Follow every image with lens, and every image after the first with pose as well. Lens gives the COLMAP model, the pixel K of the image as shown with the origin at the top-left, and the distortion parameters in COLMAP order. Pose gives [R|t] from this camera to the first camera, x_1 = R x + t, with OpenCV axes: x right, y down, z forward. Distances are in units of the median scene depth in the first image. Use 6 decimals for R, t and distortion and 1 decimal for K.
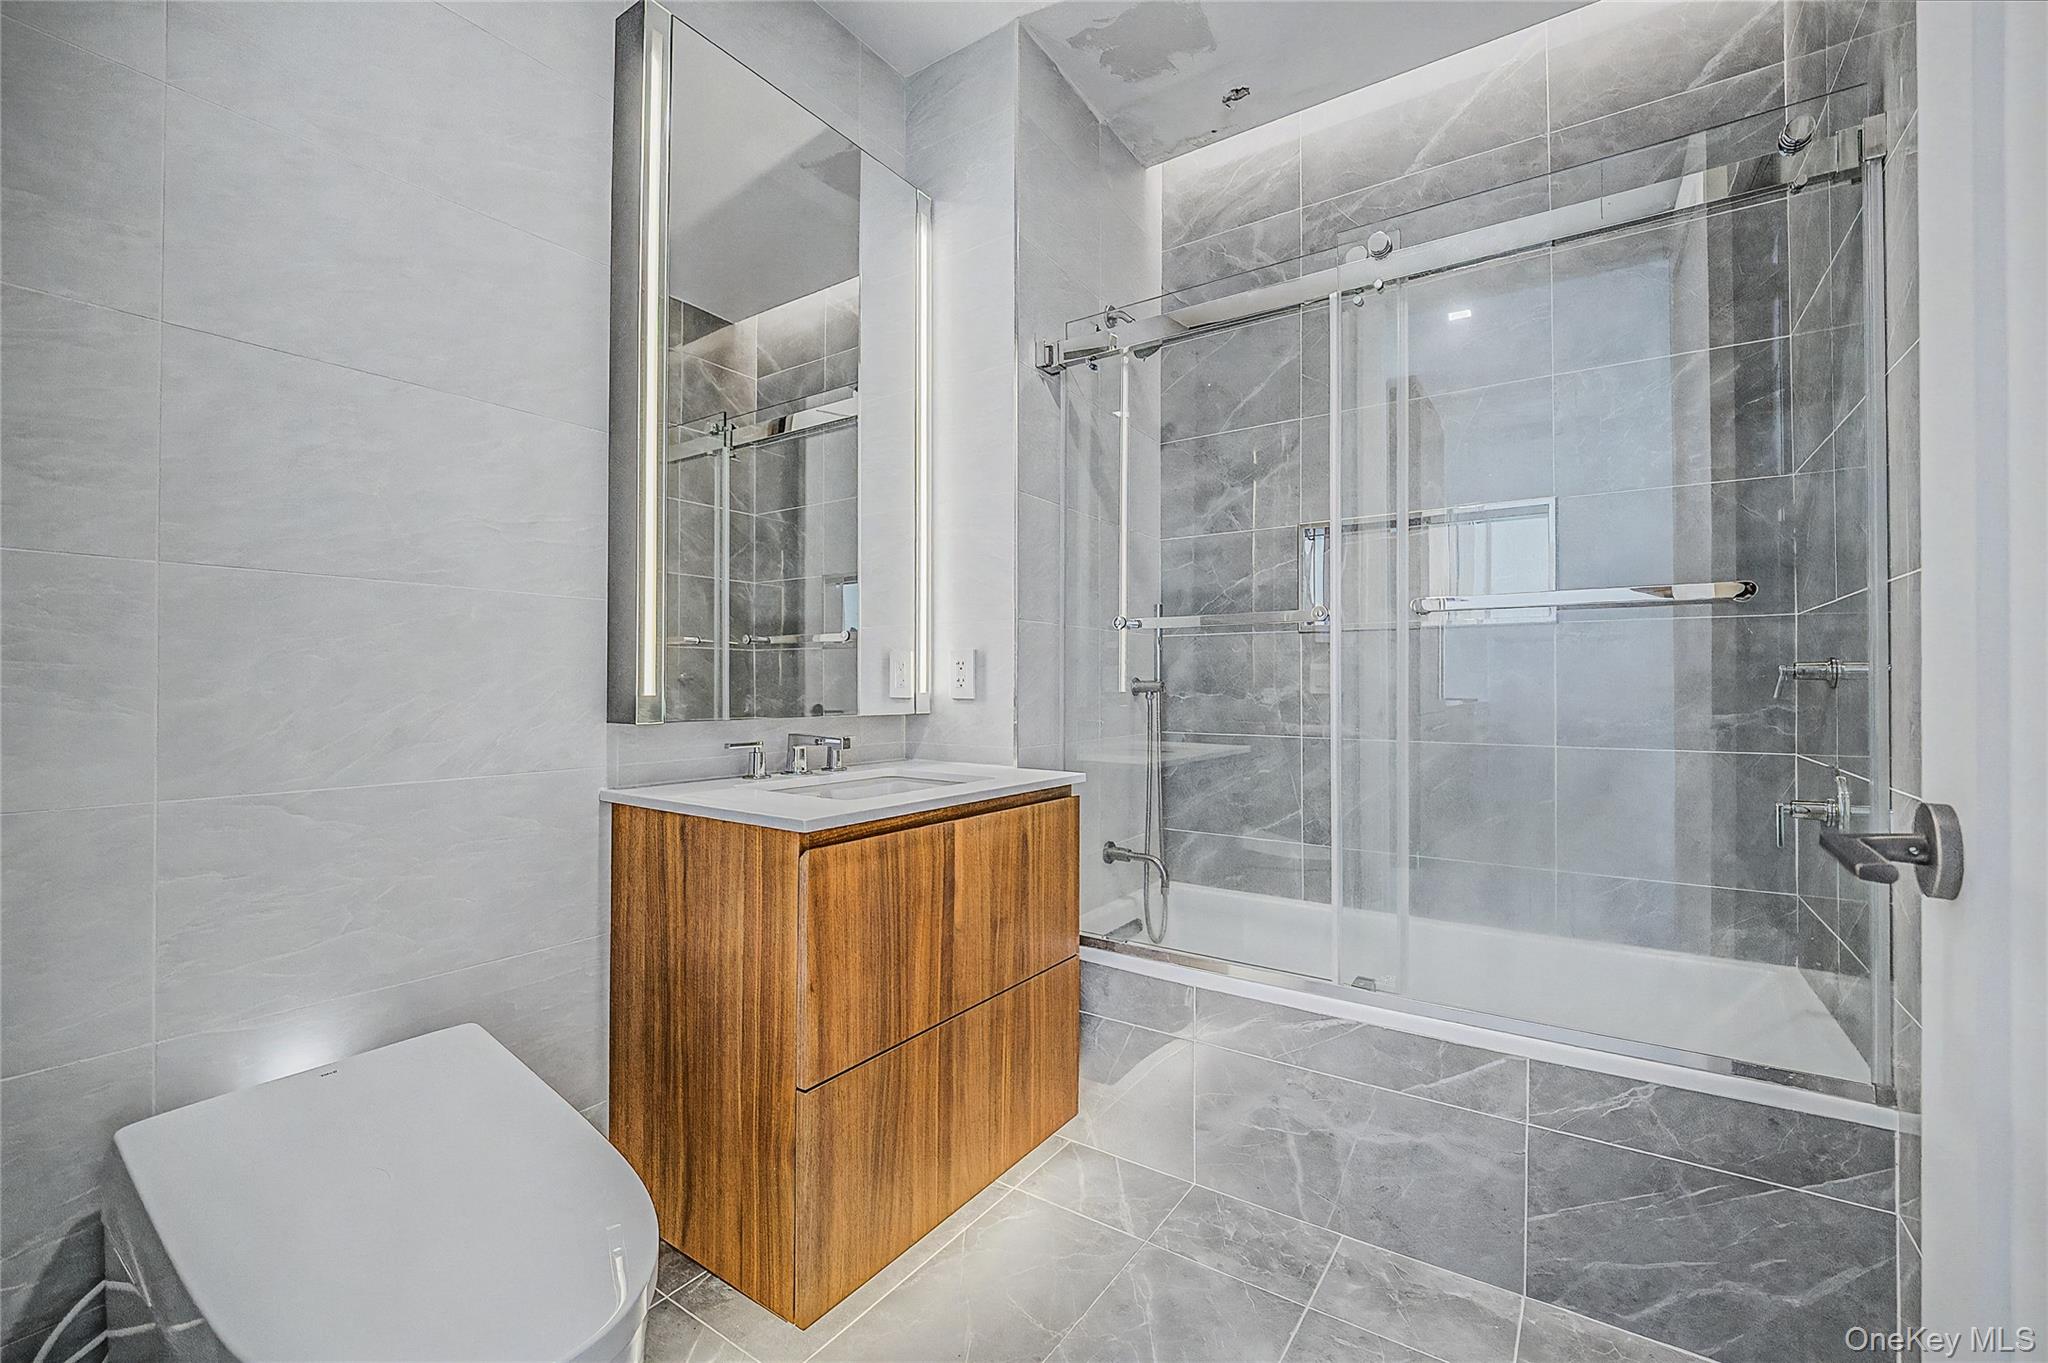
lens RADIAL K [[850.6, 0, 1017.7], [0, 850.6, 687.5], [0, 0, 1]] dist [-0.008005, -0.004107]
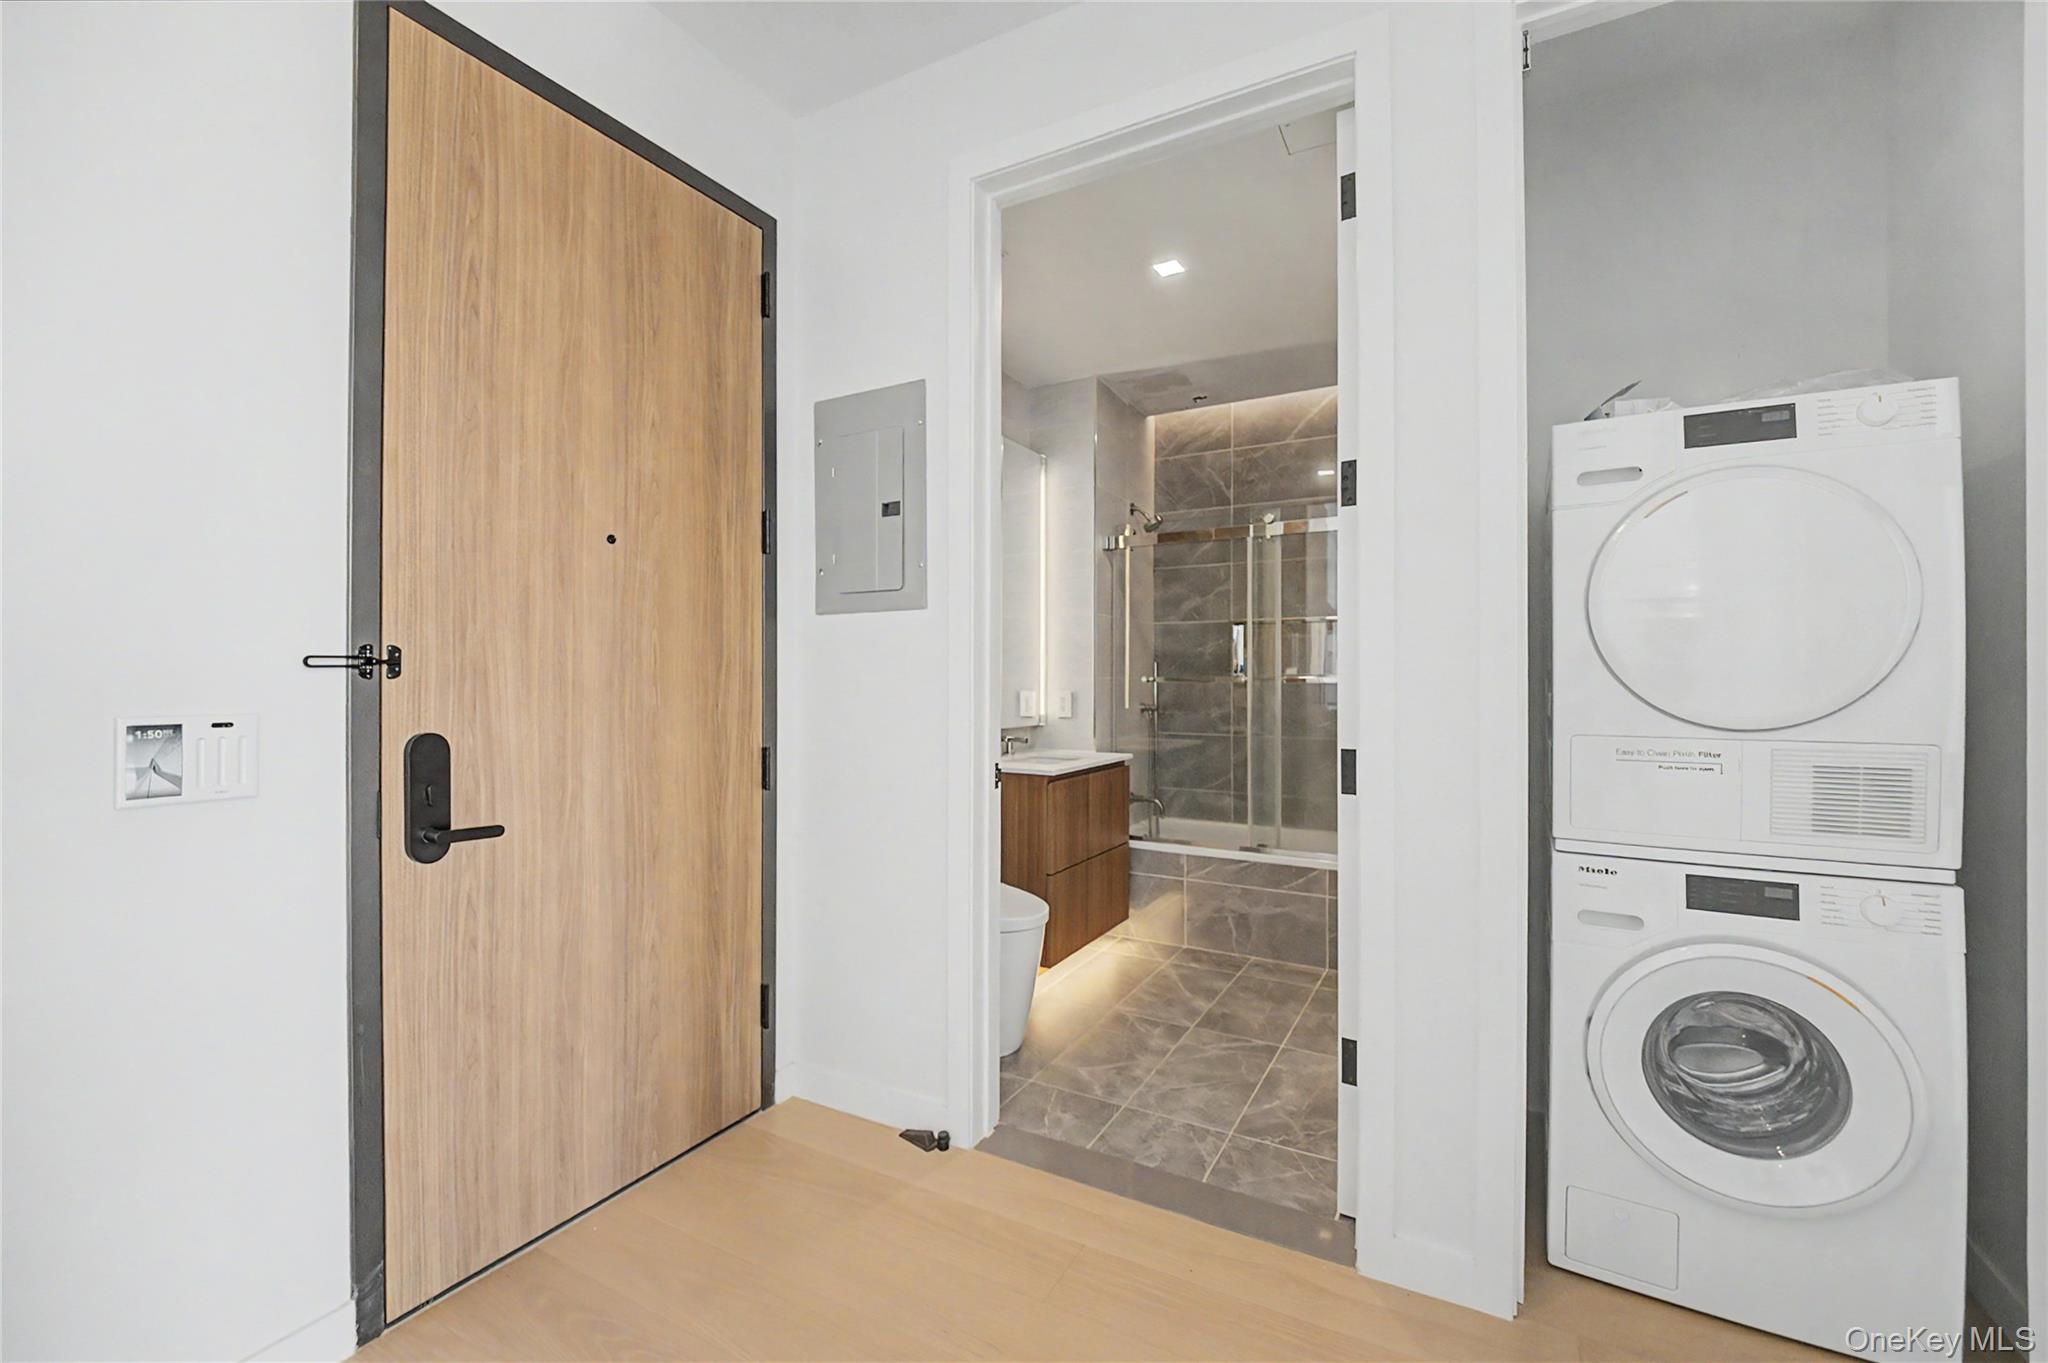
lens RADIAL K [[850.6, 0, 1019.1], [0, 850.6, 669.9], [0, 0, 1]] dist [-0.008005, -0.004107]
pose [[0.996094, 0.003656, 0.088219, -0.302441], [-0.002637, 0.999929, -0.011655, -0.064023], [-0.088255, 0.011377, 0.996033, -0.833053]]
